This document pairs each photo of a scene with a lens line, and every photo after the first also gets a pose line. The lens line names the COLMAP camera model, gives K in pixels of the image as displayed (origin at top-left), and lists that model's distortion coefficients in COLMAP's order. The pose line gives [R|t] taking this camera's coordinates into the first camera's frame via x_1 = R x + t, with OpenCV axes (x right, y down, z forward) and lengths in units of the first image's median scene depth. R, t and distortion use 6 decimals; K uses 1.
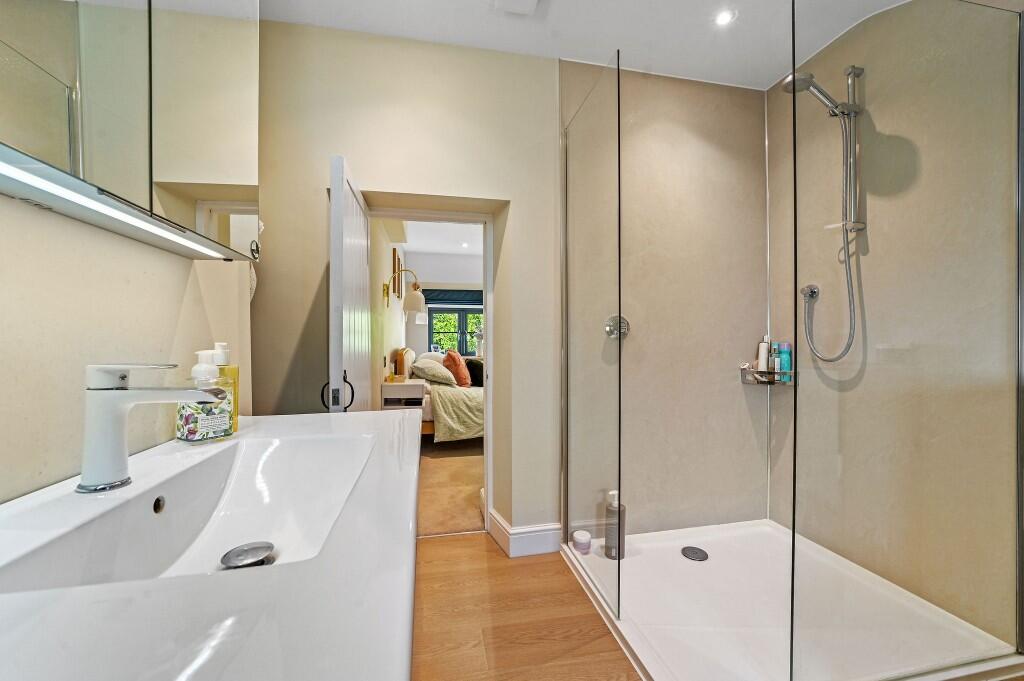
lens RADIAL K [[409.7, 0, 512.0], [0, 409.7, 340.5], [0, 0, 1]] dist [-0.000646, 0.000001]
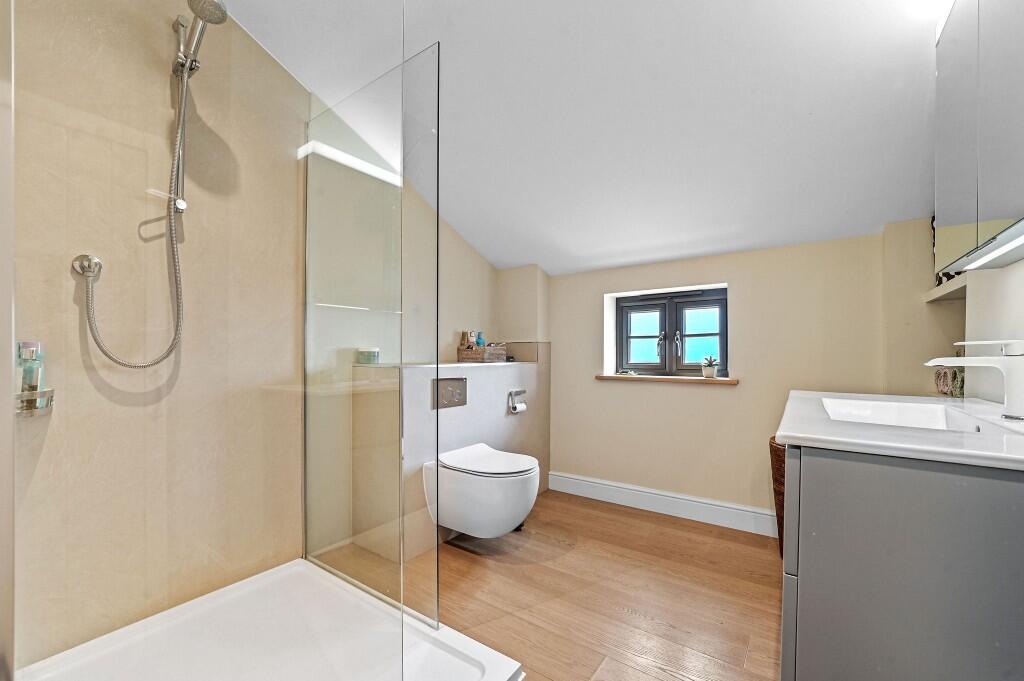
lens RADIAL K [[409.7, 0, 512.0], [0, 409.7, 340.5], [0, 0, 1]] dist [-0.000646, 0.000001]
pose [[-0.682773, 0.006960, 0.730597, -0.247773], [0.001813, 0.999968, -0.007831, 0.007351], [-0.730628, -0.004022, -0.682764, 1.047189]]
